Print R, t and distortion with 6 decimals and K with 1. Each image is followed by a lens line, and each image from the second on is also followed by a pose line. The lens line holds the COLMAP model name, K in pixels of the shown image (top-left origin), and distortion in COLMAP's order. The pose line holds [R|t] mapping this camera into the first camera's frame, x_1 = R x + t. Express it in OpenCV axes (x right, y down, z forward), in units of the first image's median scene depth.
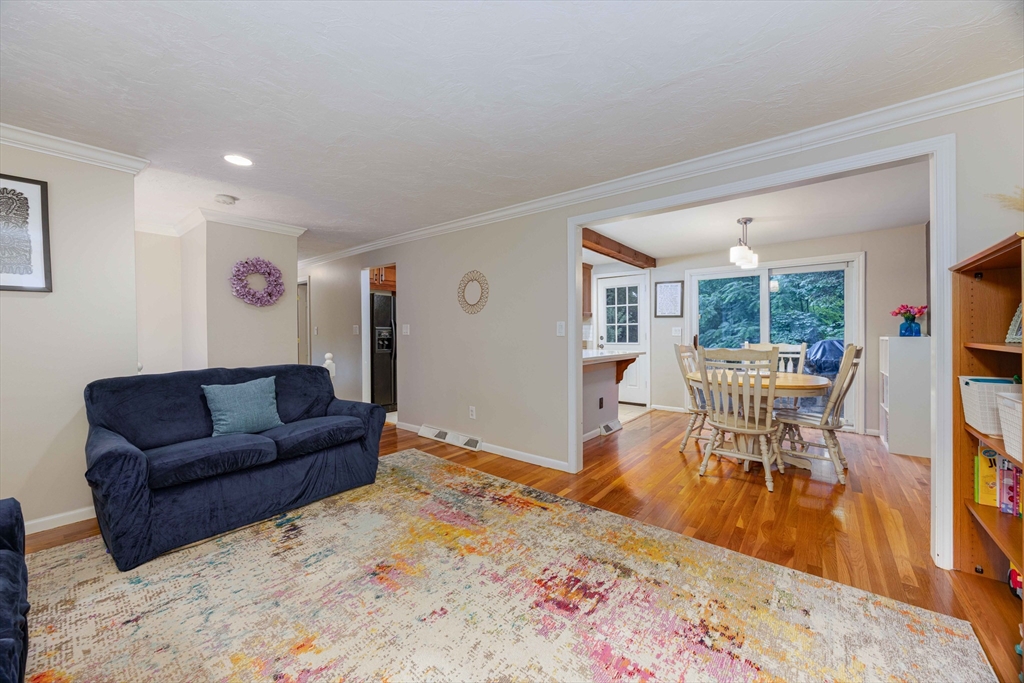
lens RADIAL K [[383.1, 0, 507.8], [0, 383.1, 336.2], [0, 0, 1]] dist [-0.001953, -0.000228]
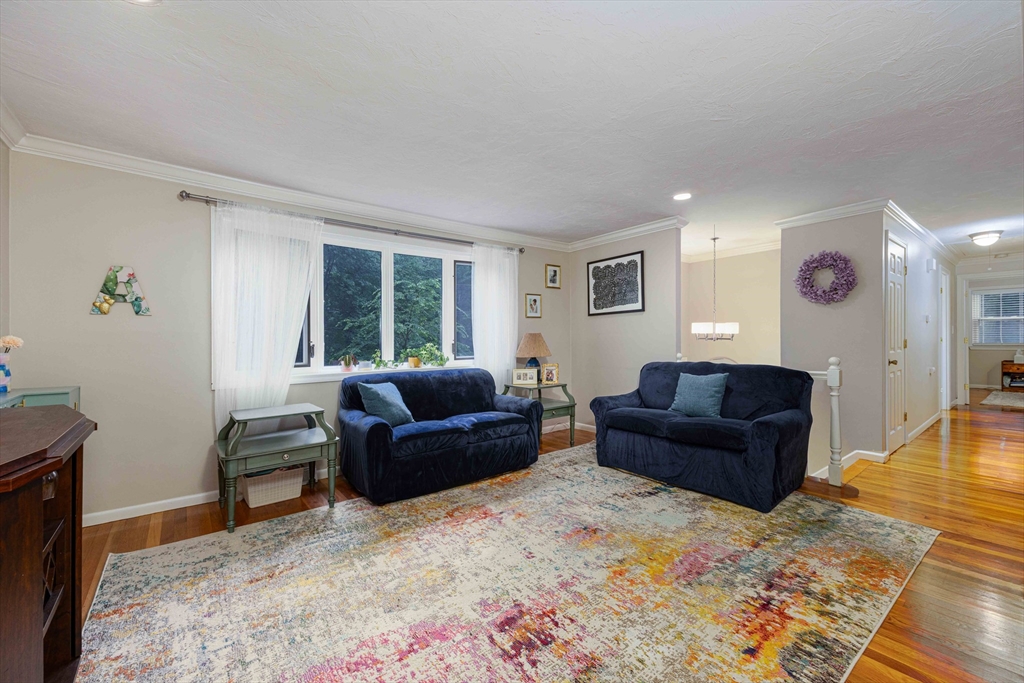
lens RADIAL K [[417.4, 0, 549.4], [0, 417.4, 337.4], [0, 0, 1]] dist [0.008381, -0.000193]
pose [[-0.168996, 0.005641, -0.985601, 0.823078], [0.000325, 0.999984, 0.005667, -0.005112], [0.985617, 0.000638, -0.168995, 0.912694]]
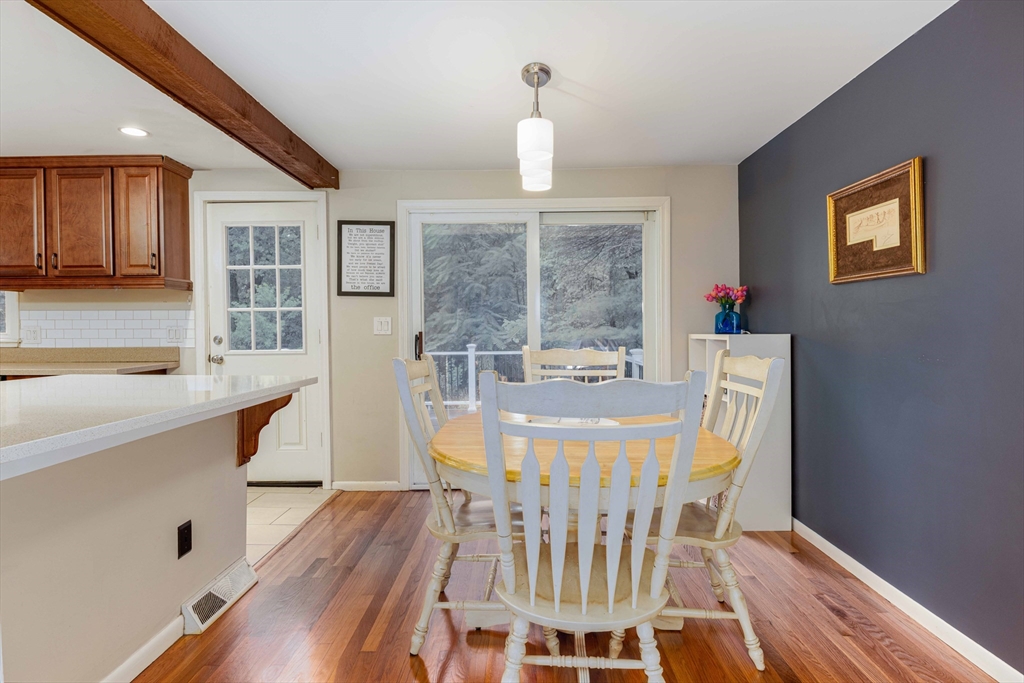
lens RADIAL K [[558.2, 0, 512.0], [0, 558.2, 341.5], [0, 0, 1]] dist [0.002110, 0.000253]
pose [[0.783814, -0.016592, 0.620774, 0.331377], [0.007030, 0.999816, 0.017847, -0.009033], [-0.620956, -0.009625, 0.783786, 0.874941]]
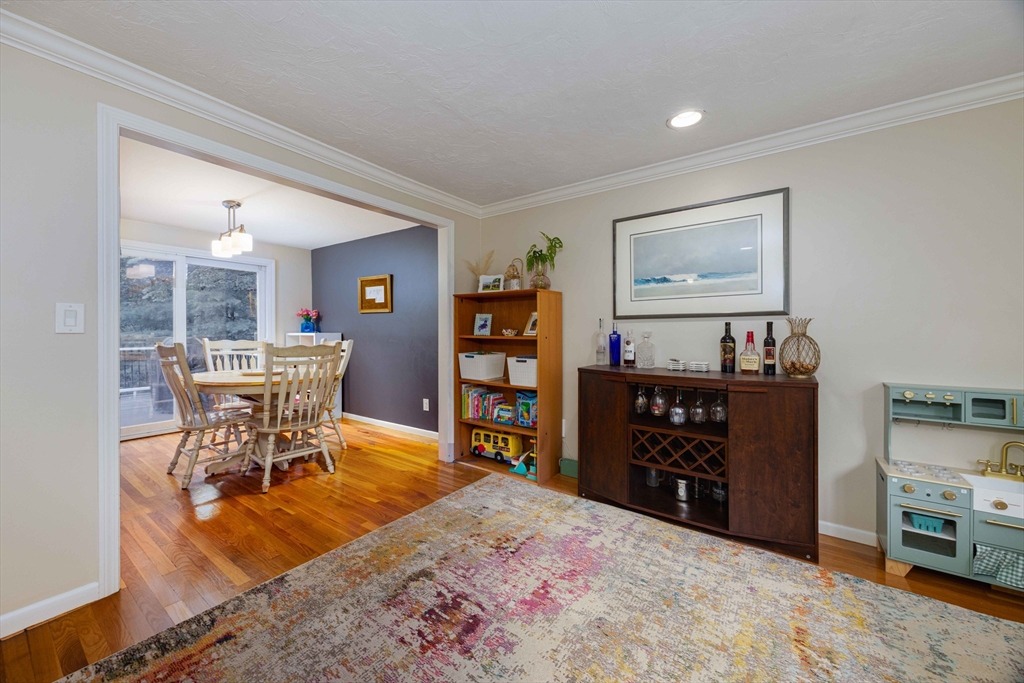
lens RADIAL K [[383.1, 0, 510.6], [0, 383.1, 331.9], [0, 0, 1]] dist [0.009140, -0.000201]
pose [[-0.059421, 0.000363, 0.998233, -0.557718], [0.003128, 0.999995, -0.000178, -0.000090], [-0.998228, 0.003112, -0.059422, 0.685442]]
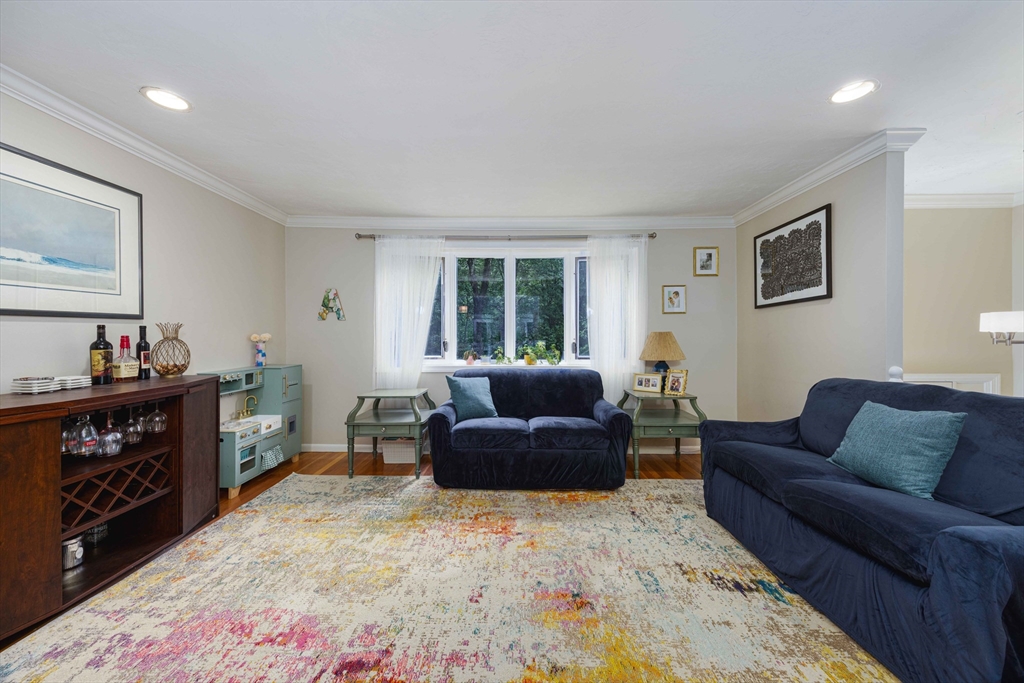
lens RADIAL K [[379.1, 0, 513.6], [0, 379.1, 338.3], [0, 0, 1]] dist [0.016394, -0.005341]
pose [[-0.778620, 0.007356, -0.627452, 0.279934], [-0.002334, 0.999890, 0.014619, -0.009332], [0.627491, 0.012847, -0.778518, 1.321629]]
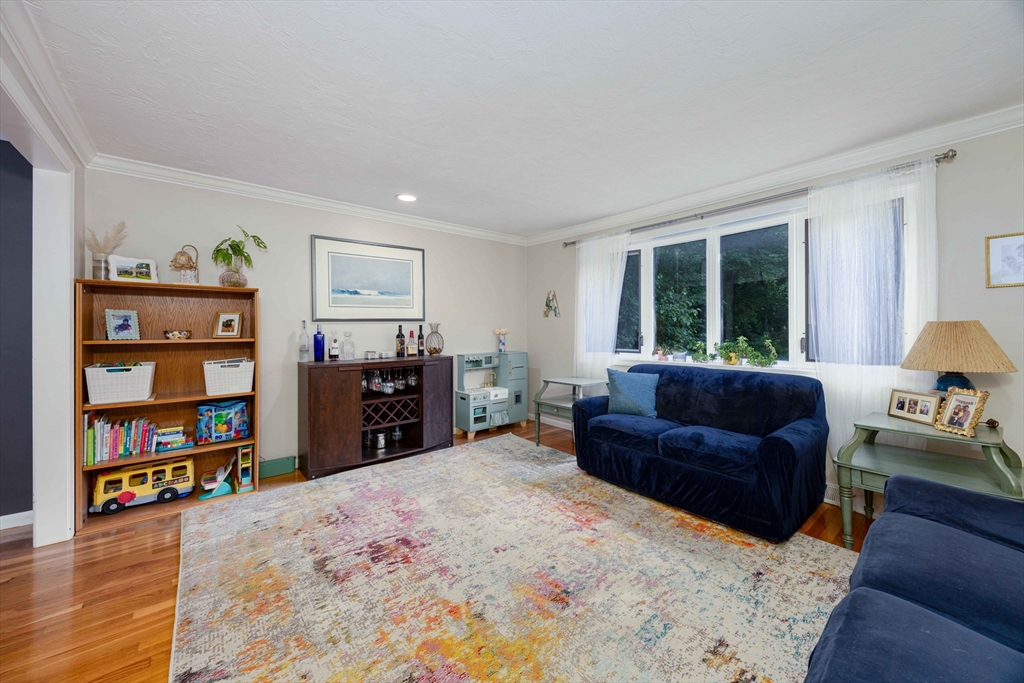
lens RADIAL K [[386.7, 0, 512.9], [0, 386.7, 326.9], [0, 0, 1]] dist [0.010714, -0.000152]
pose [[-0.982230, 0.010325, 0.187397, -0.330946], [0.010699, 0.999942, 0.000987, -0.013286], [-0.187376, 0.002974, -0.982284, 1.586509]]
